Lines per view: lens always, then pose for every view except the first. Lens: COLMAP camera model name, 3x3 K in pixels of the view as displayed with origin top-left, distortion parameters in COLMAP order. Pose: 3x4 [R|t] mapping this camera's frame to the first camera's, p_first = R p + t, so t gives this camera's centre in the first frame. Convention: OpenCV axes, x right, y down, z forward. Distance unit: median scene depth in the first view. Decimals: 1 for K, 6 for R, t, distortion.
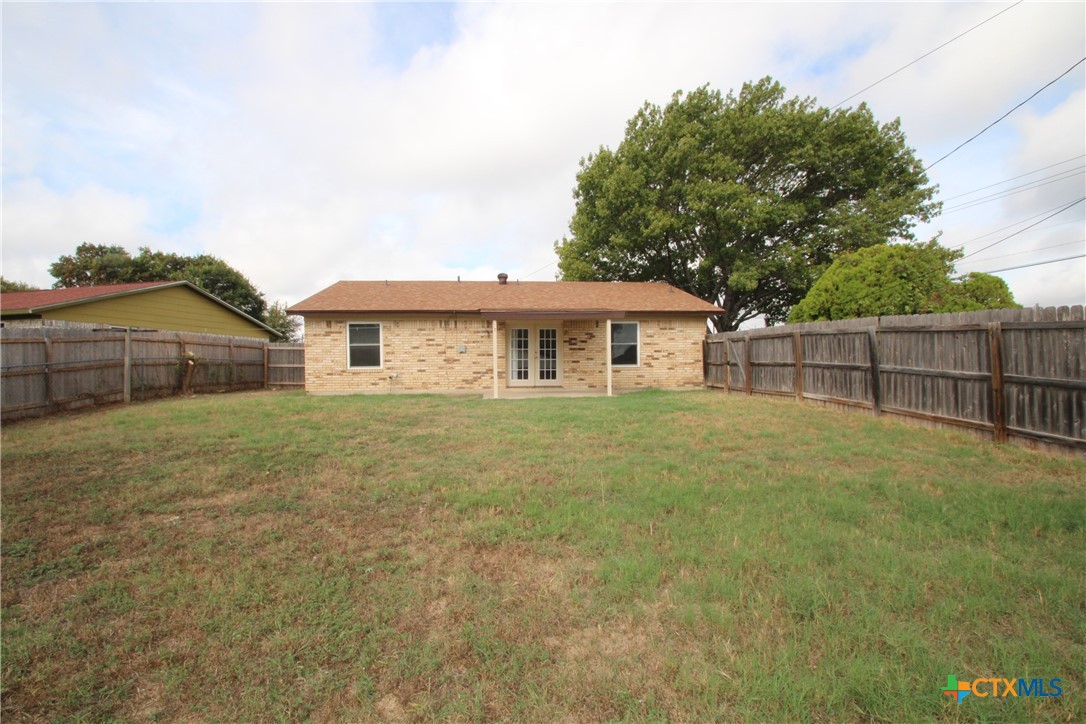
lens RADIAL K [[506.7, 0, 536.7], [0, 506.7, 371.7], [0, 0, 1]] dist [0.003498, -0.013543]
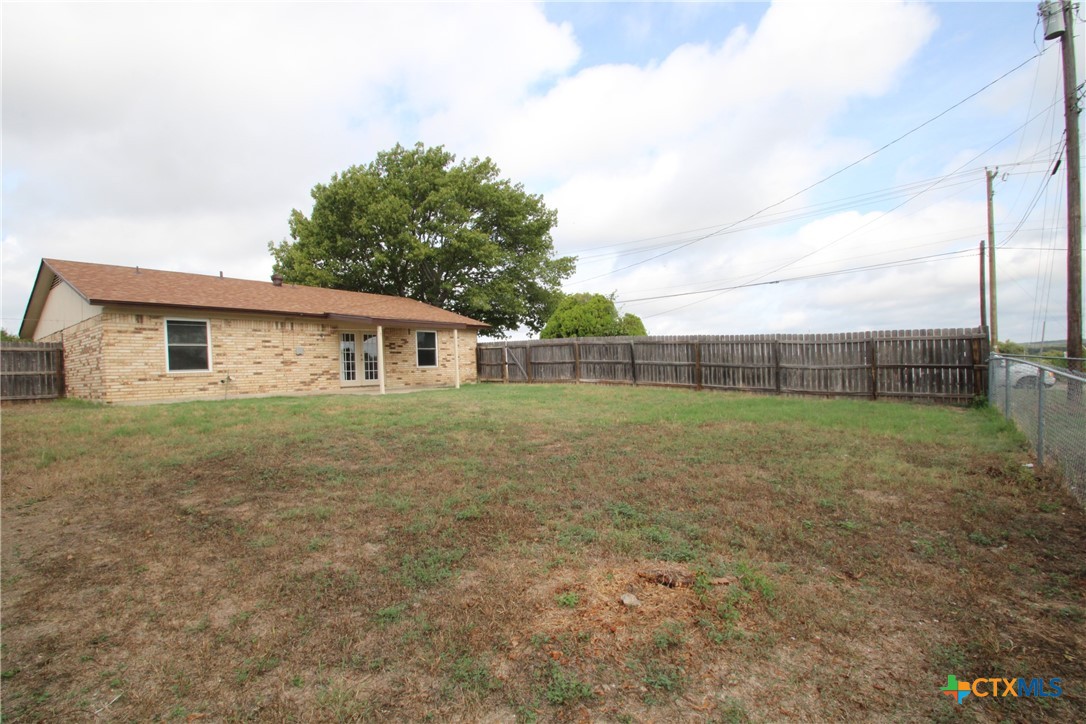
lens RADIAL K [[506.7, 0, 536.7], [0, 506.7, 371.7], [0, 0, 1]] dist [0.003498, -0.013543]
pose [[0.681058, -0.016913, 0.732034, -0.567752], [0.030014, 0.999538, -0.004830, 0.015065], [-0.731614, 0.025261, 0.681251, -0.029466]]
